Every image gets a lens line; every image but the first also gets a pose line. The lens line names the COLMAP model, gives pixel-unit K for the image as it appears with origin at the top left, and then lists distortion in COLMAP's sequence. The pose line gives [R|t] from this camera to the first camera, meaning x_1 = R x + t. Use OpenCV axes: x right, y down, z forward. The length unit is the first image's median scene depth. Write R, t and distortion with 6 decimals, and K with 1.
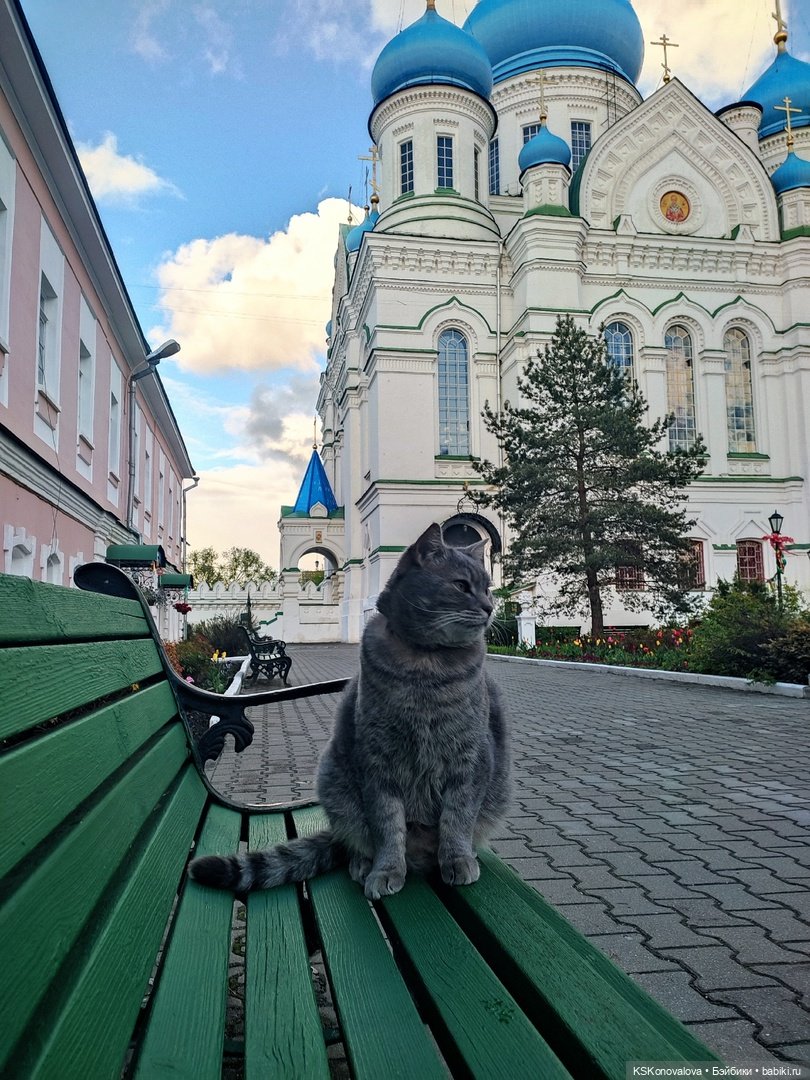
lens RADIAL K [[796.0, 0, 405.0], [0, 796.0, 540.0], [0, 0, 1]] dist [0.073372, -0.067984]
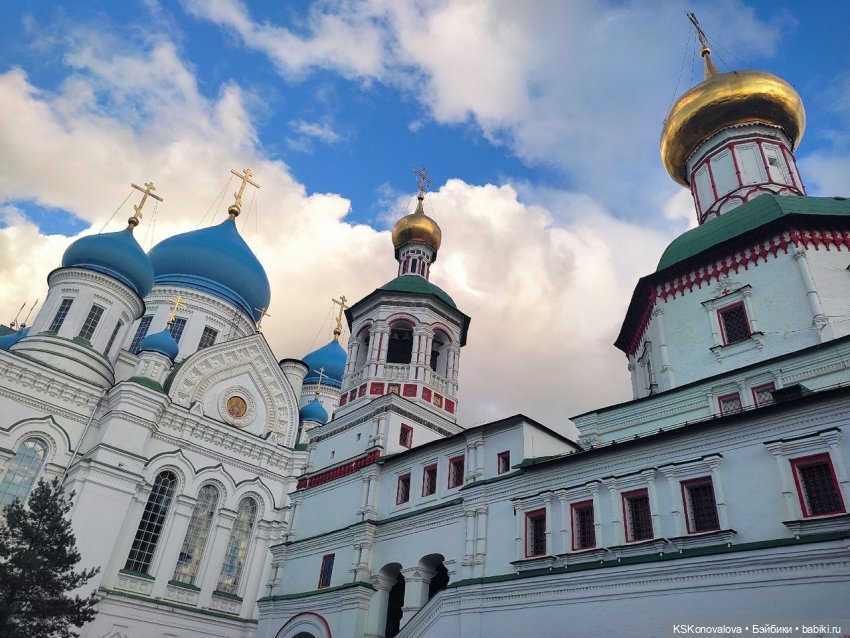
lens RADIAL K [[626.5, 0, 418.5], [0, 626.5, 314.6], [0, 0, 1]] dist [0.073372, -0.067984]
pose [[0.837015, 0.383897, 0.389909, 0.093514], [-0.165310, 0.856696, -0.488616, -0.039806], [-0.521612, 0.344522, 0.780529, -0.161706]]
